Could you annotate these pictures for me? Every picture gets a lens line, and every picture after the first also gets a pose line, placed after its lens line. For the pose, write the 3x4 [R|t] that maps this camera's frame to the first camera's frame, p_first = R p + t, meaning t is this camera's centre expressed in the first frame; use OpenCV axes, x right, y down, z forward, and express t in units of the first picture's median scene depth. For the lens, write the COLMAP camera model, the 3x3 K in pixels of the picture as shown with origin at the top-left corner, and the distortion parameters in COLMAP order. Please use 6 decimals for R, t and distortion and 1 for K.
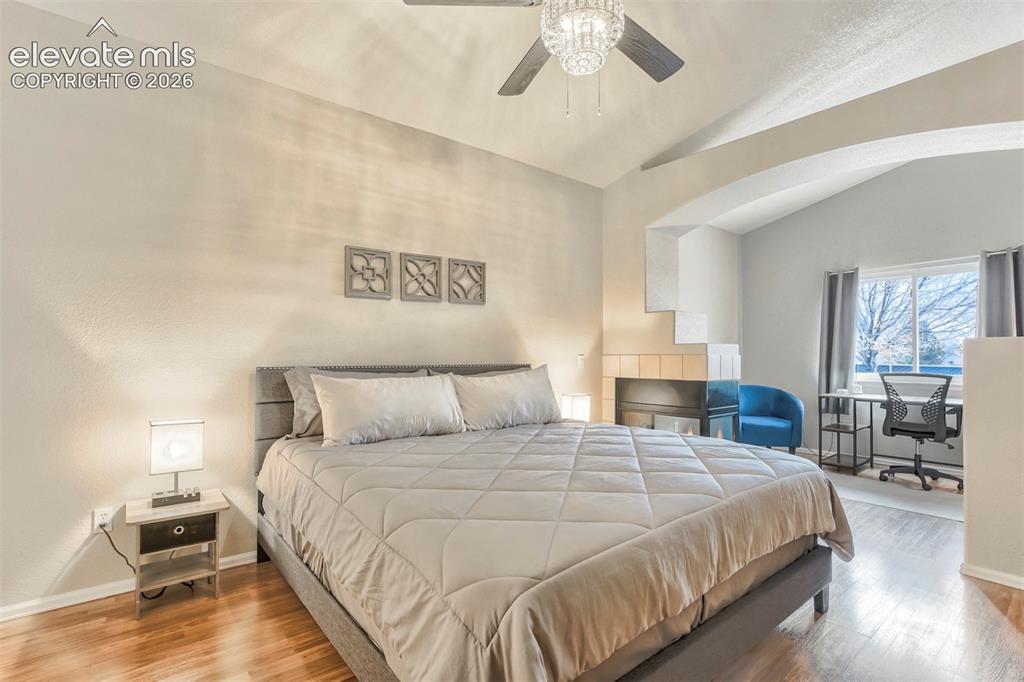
lens RADIAL K [[486.0, 0, 494.7], [0, 486.0, 349.4], [0, 0, 1]] dist [-0.020968, 0.006553]
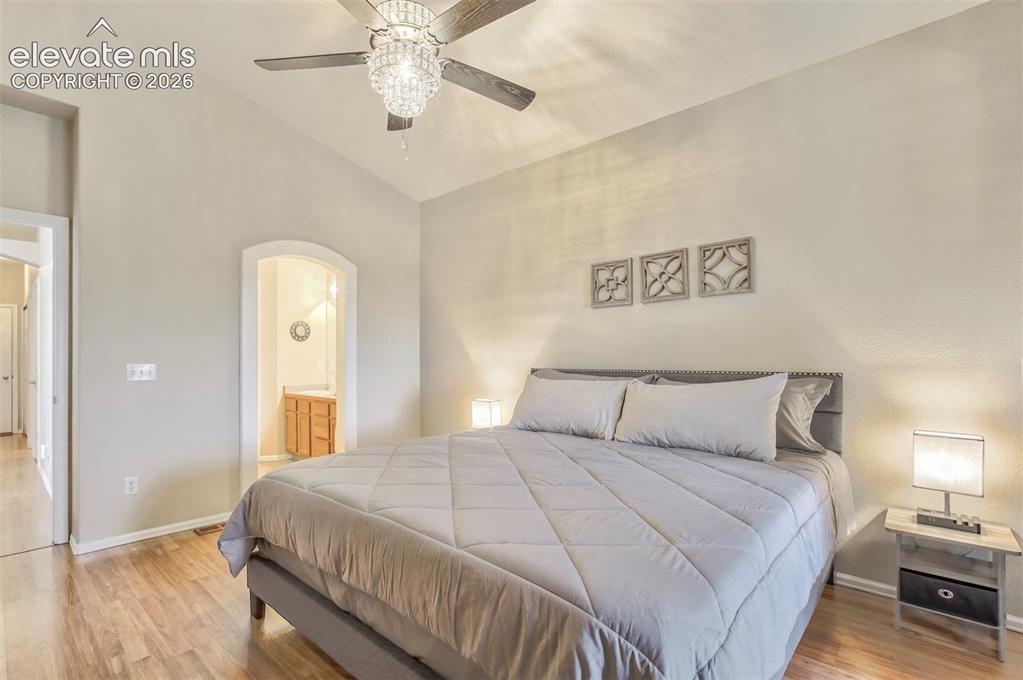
lens RADIAL K [[508.6, 0, 528.2], [0, 508.6, 354.9], [0, 0, 1]] dist [-0.003607, 0.000369]
pose [[0.176911, -0.007591, -0.984198, 0.749086], [0.011887, 0.999914, -0.005575, 0.005121], [0.984155, -0.010713, 0.176986, 0.559249]]
